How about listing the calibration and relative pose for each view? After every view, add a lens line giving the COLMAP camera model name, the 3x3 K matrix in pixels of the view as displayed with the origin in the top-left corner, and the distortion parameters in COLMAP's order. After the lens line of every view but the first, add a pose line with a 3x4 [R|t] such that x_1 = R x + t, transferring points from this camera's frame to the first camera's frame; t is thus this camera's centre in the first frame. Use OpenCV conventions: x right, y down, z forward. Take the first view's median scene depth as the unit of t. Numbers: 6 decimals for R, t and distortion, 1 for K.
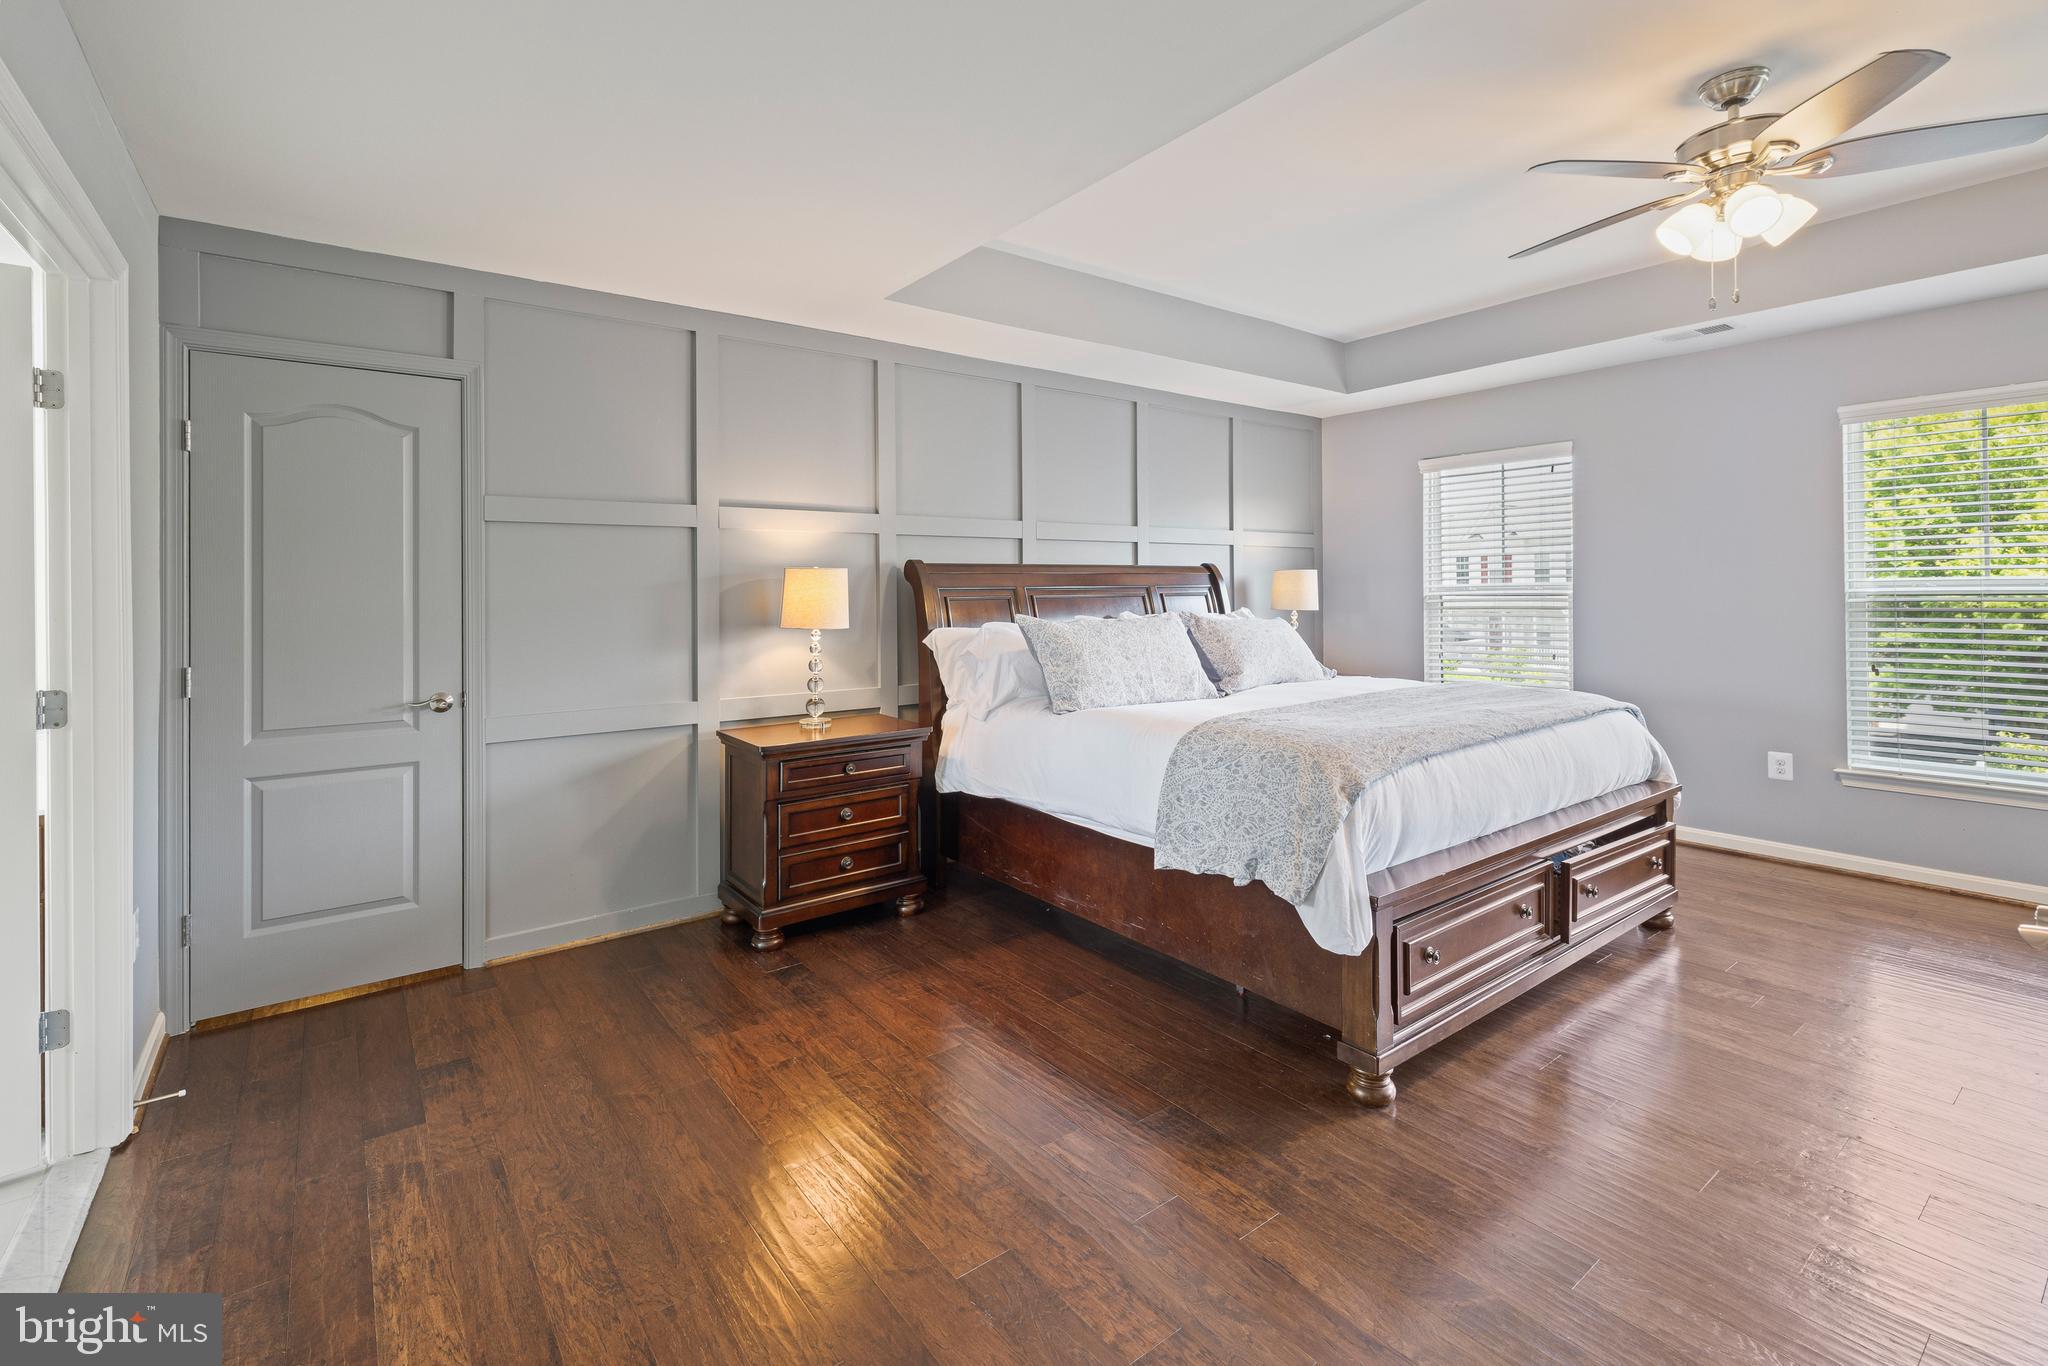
lens RADIAL K [[906.4, 0, 1070.5], [0, 906.4, 595.1], [0, 0, 1]] dist [0.004701, 0.000609]
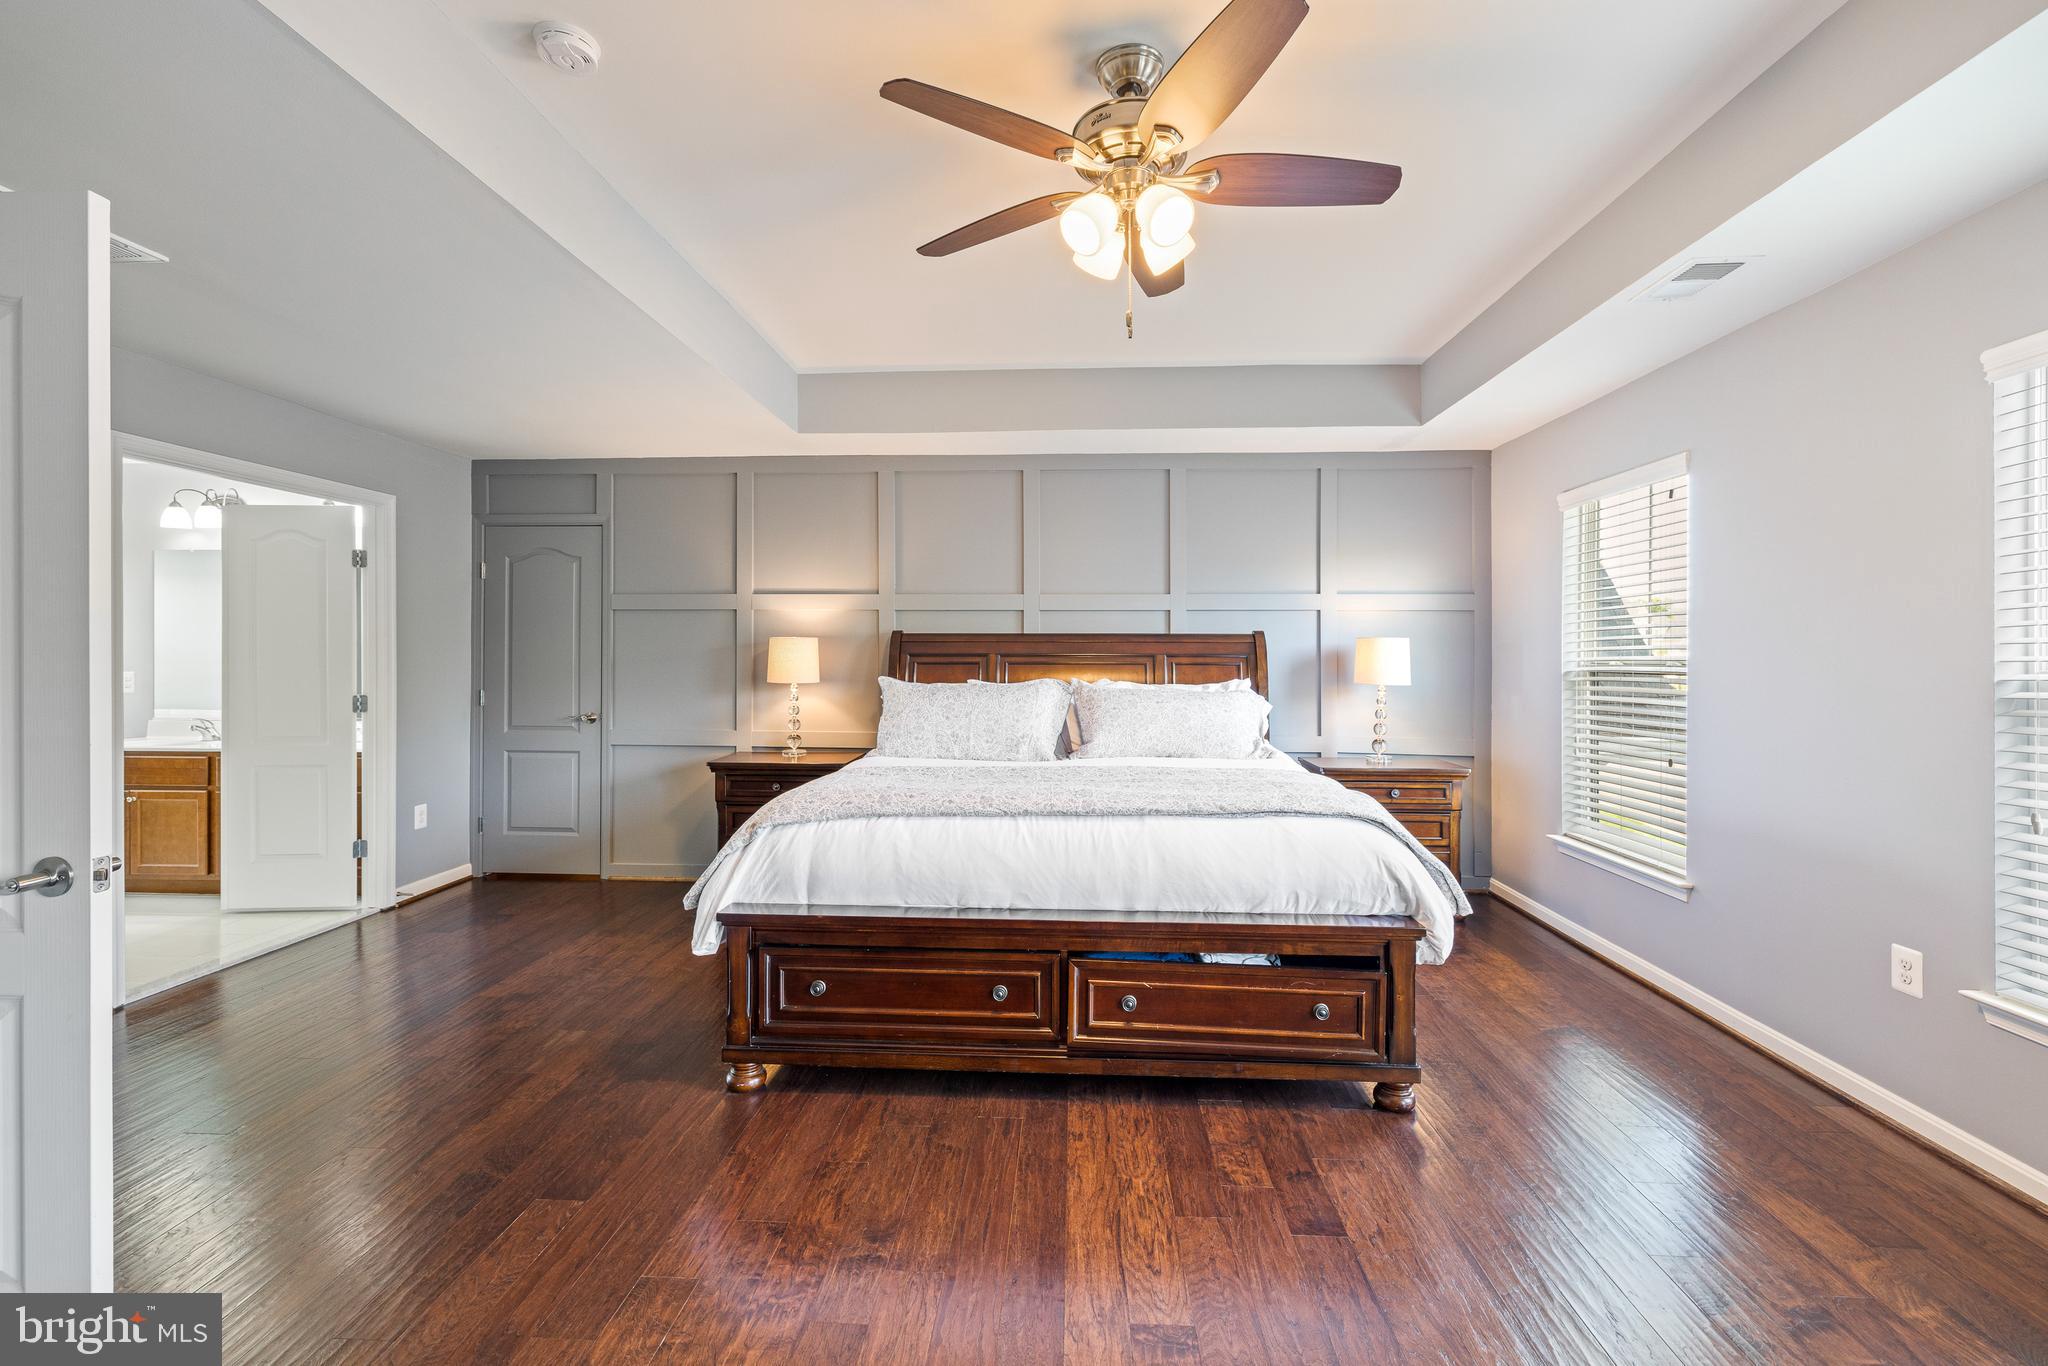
lens RADIAL K [[906.4, 0, 1032.4], [0, 906.4, 663.4], [0, 0, 1]] dist [0.004701, 0.000609]
pose [[0.759878, 0.018503, -0.649802, 0.865547], [-0.015794, 0.999825, 0.010000, -0.011231], [0.649874, 0.002665, 0.760038, 0.210558]]
